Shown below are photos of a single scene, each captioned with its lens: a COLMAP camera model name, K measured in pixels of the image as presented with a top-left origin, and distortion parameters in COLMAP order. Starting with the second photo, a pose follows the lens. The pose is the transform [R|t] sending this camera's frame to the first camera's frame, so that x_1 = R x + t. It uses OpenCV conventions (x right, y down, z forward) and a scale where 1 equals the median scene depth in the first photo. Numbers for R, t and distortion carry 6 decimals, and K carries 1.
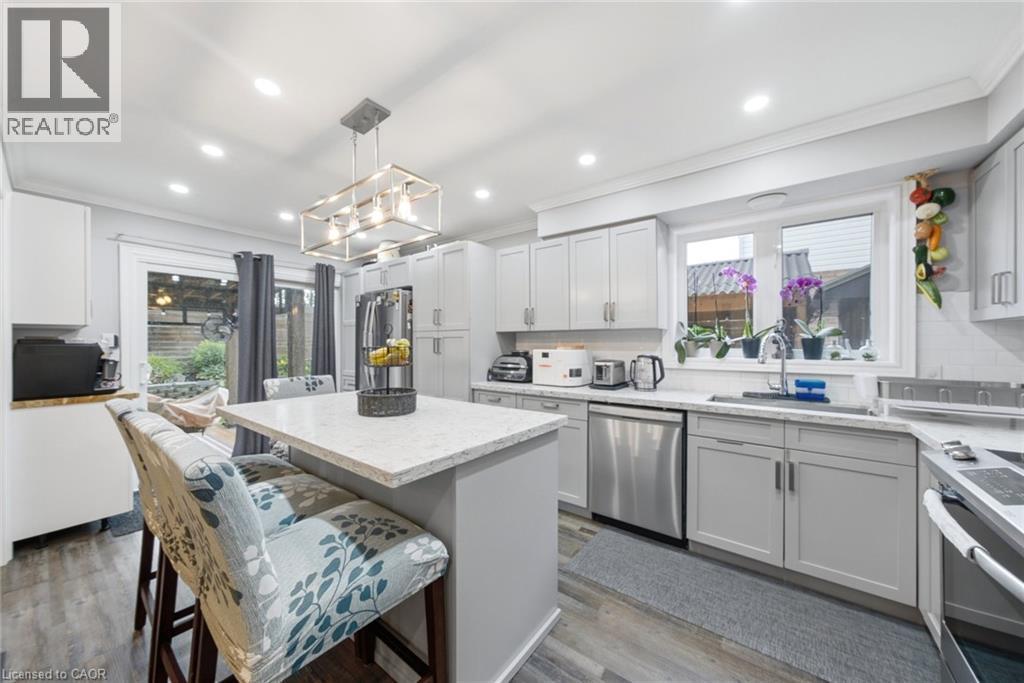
lens RADIAL K [[363.0, 0, 518.8], [0, 363.0, 343.3], [0, 0, 1]] dist [-0.006366, 0.001197]
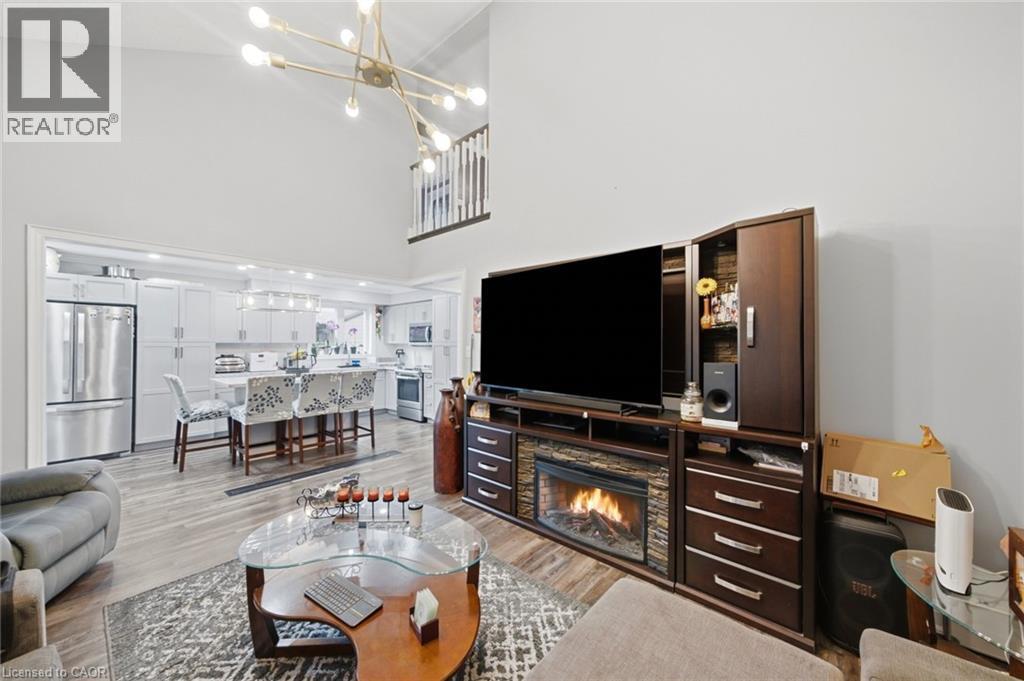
lens RADIAL K [[363.0, 0, 506.7], [0, 363.0, 341.3], [0, 0, 1]] dist [-0.006366, 0.001197]
pose [[0.077100, 0.009031, 0.996982, -1.678595], [-0.002492, 0.999958, -0.008865, -0.030987], [-0.997020, -0.001801, 0.077119, -0.432463]]
